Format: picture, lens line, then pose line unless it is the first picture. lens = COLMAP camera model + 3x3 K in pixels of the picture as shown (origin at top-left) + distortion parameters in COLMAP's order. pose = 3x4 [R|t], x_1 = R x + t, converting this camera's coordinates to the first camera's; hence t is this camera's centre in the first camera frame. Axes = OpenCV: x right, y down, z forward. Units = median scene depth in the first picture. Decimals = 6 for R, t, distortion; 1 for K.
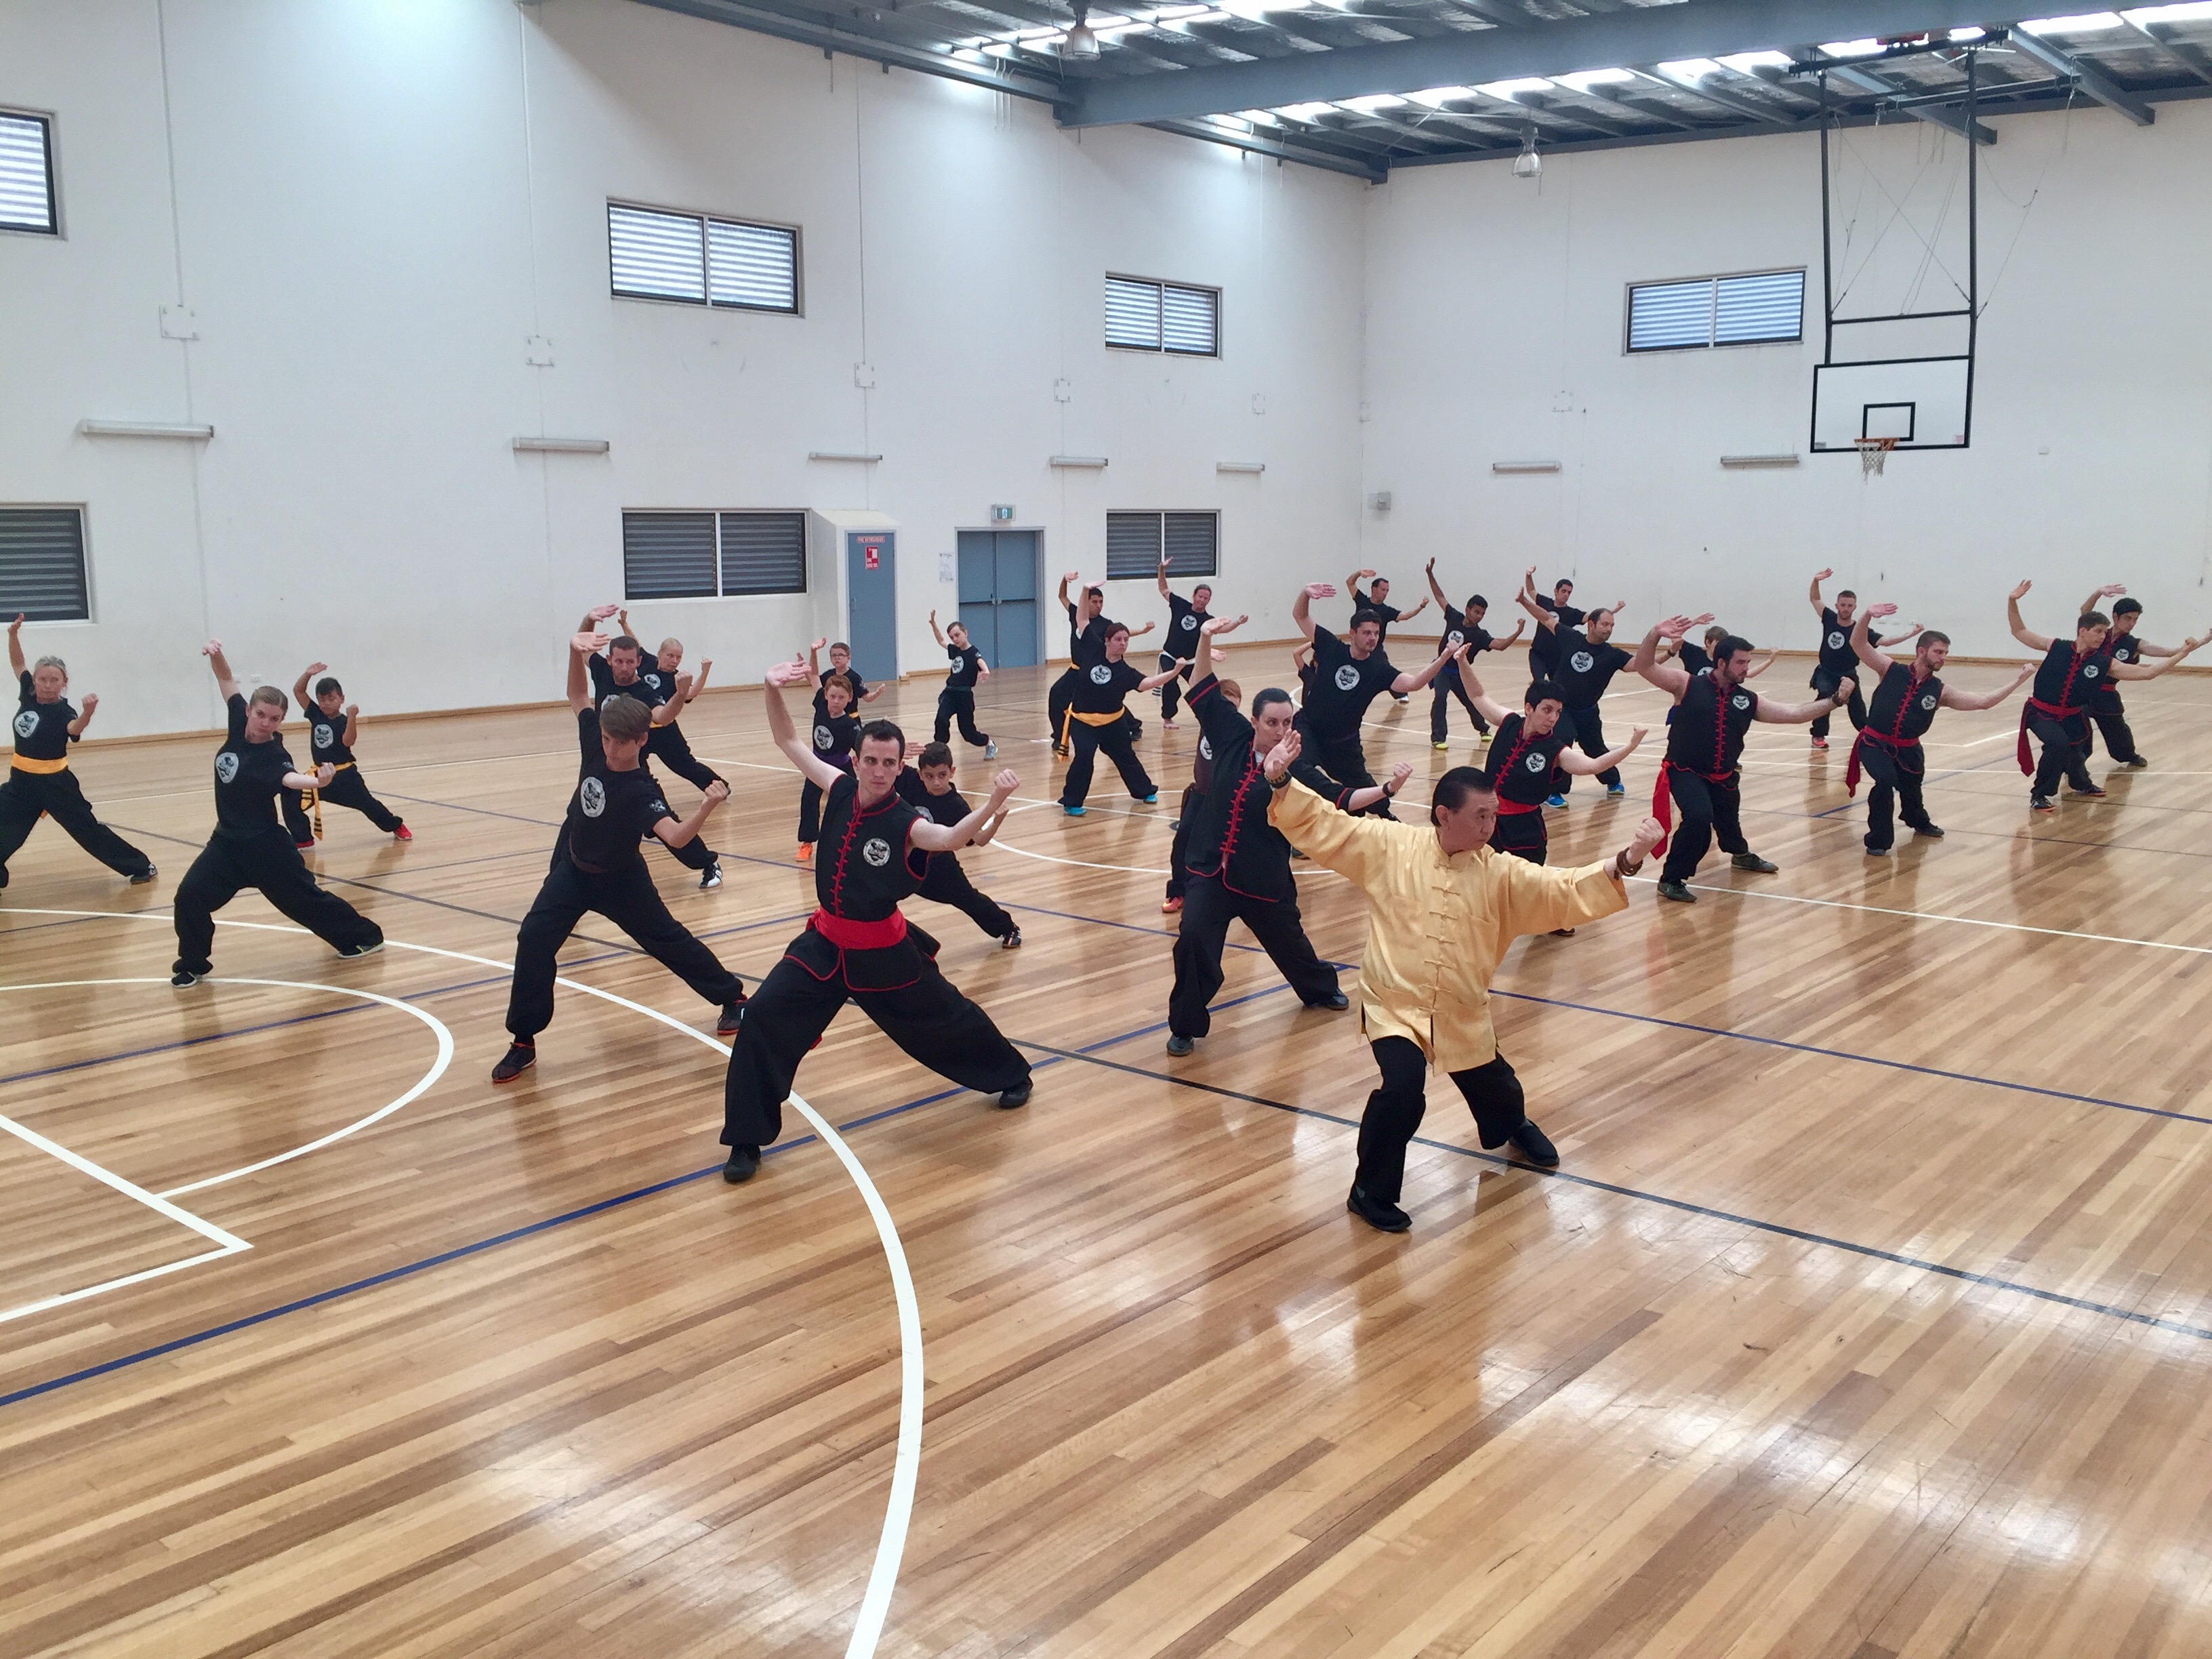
lens RADIAL K [[1882.9, 0, 1089.4], [0, 1882.9, 821.2], [0, 0, 1]] dist [0.094824, -0.124194]
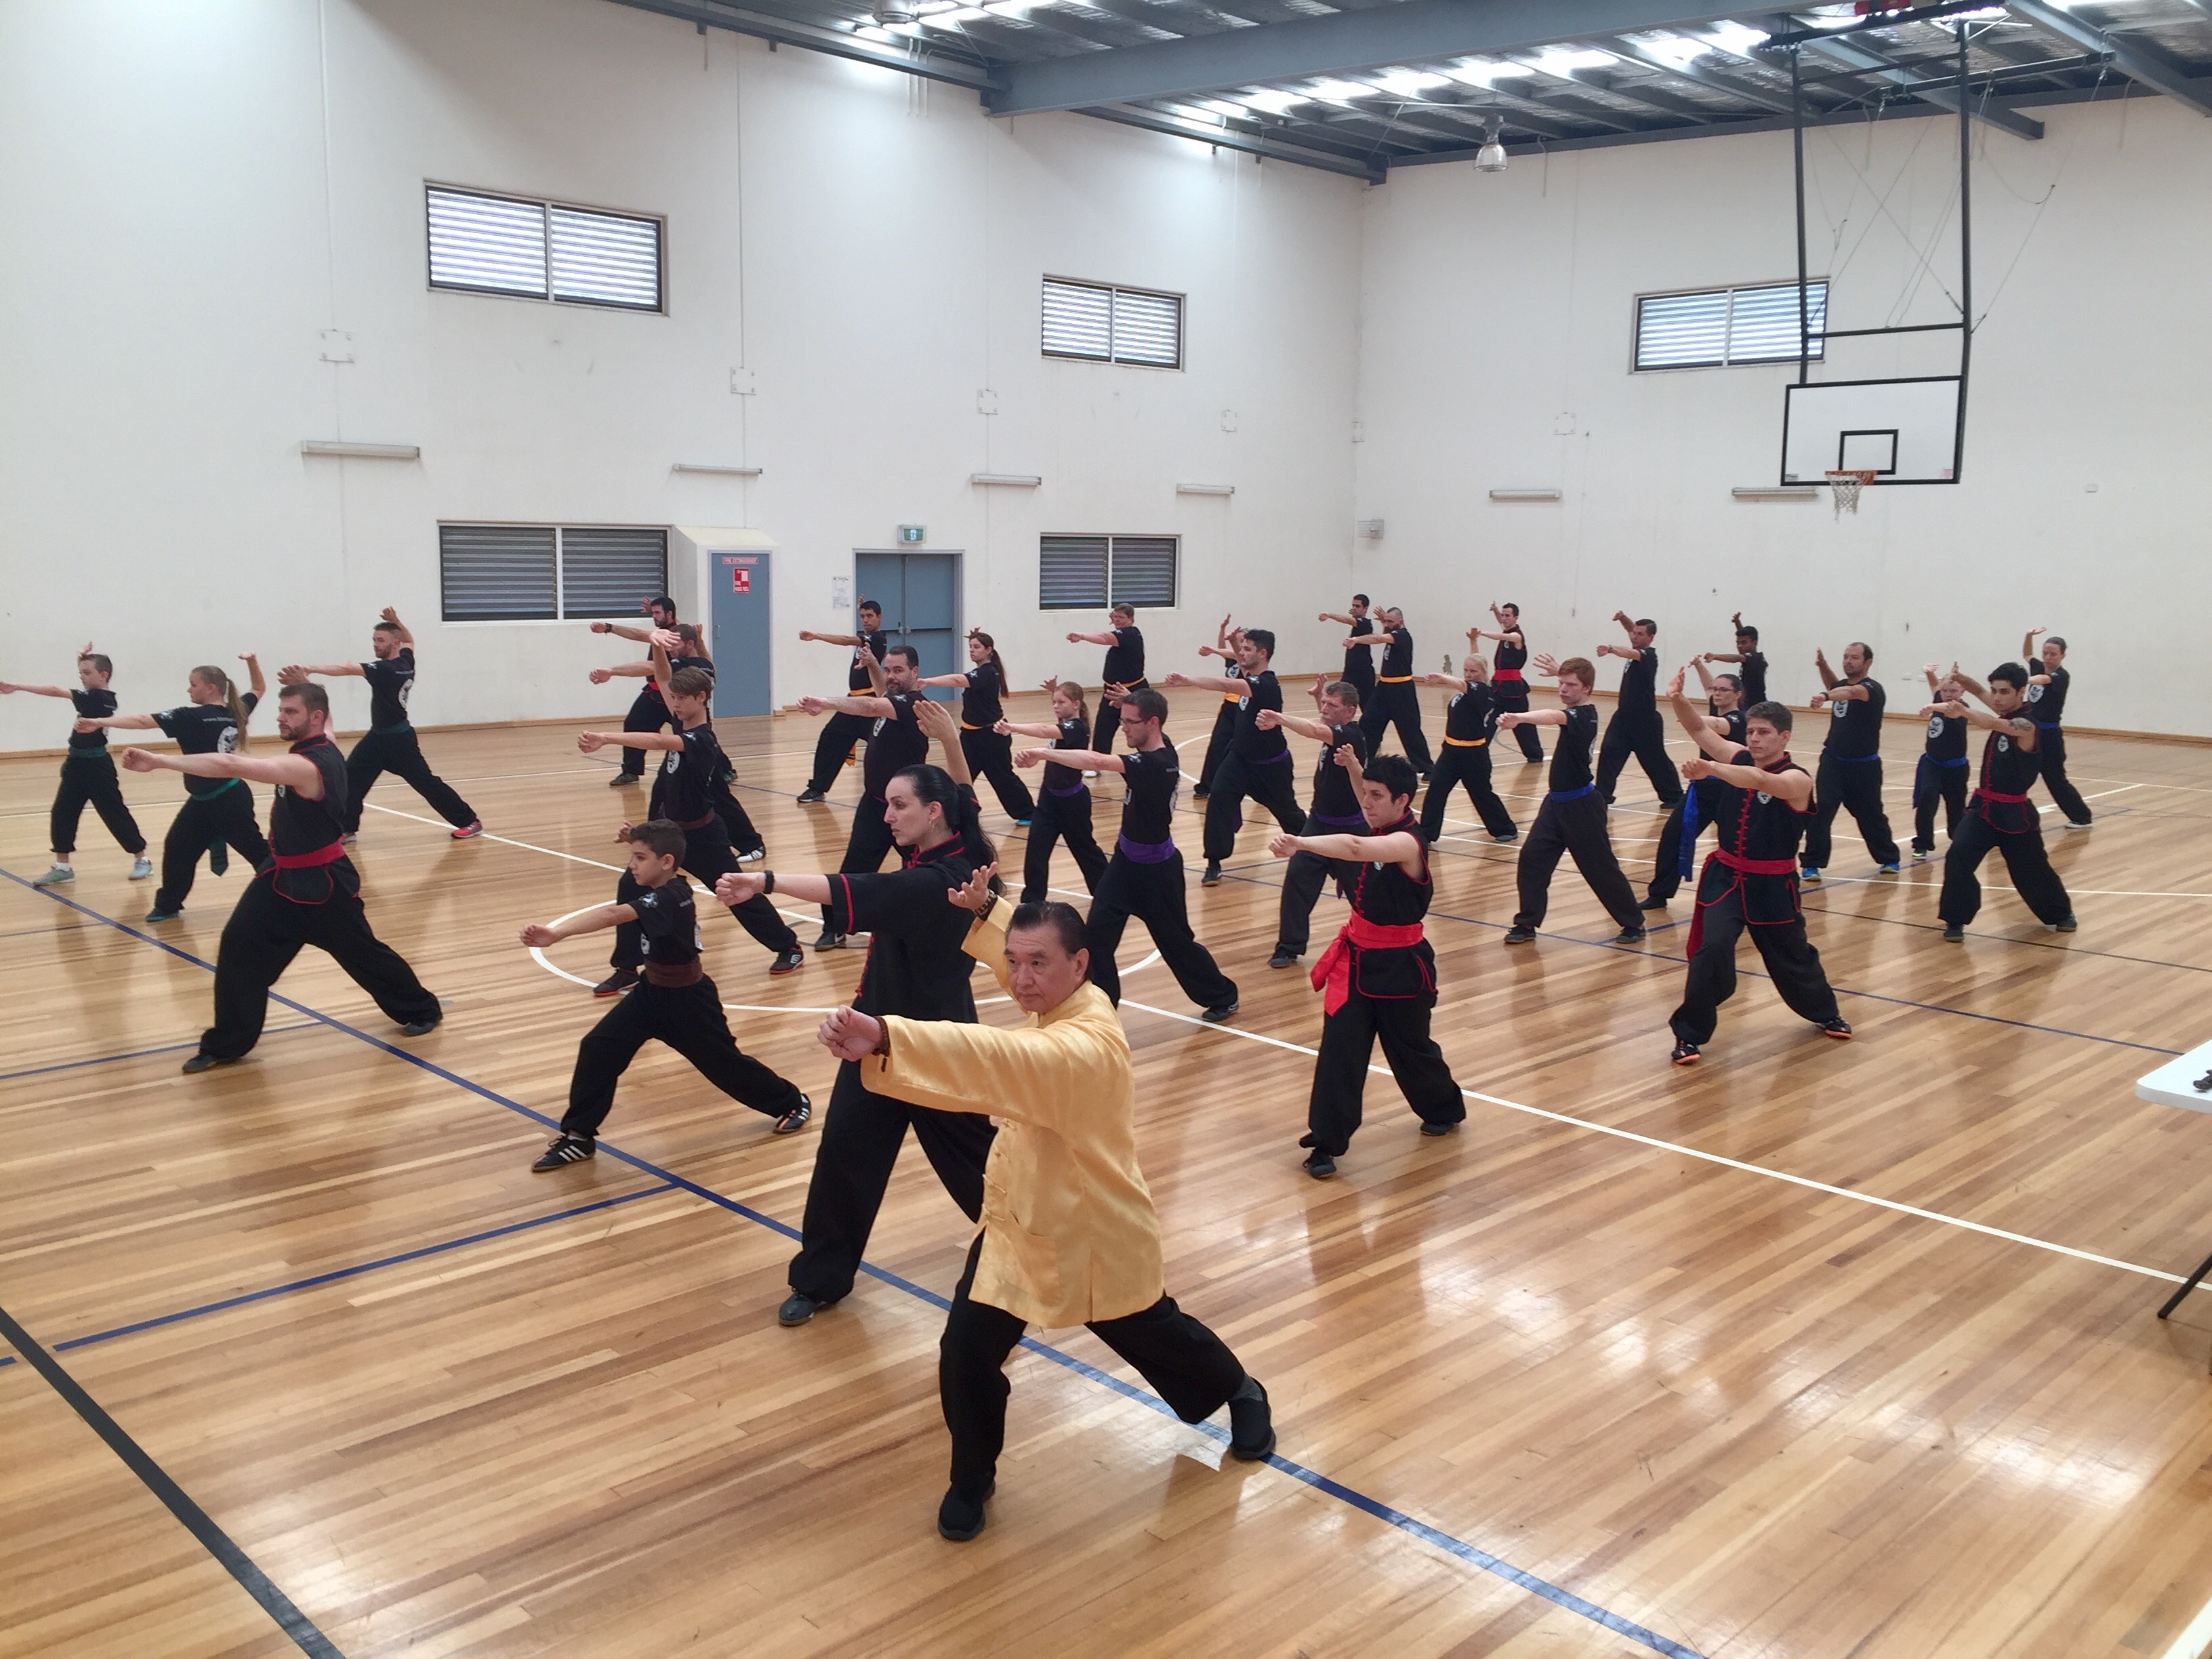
lens RADIAL K [[1882.9, 0, 1093.7], [0, 1882.9, 808.2], [0, 0, 1]] dist [0.094824, -0.124194]
pose [[0.996438, 0.031909, -0.078057, 0.157597], [-0.033132, 0.999347, -0.014412, -0.027757], [0.077546, 0.016947, 0.996845, 0.132749]]
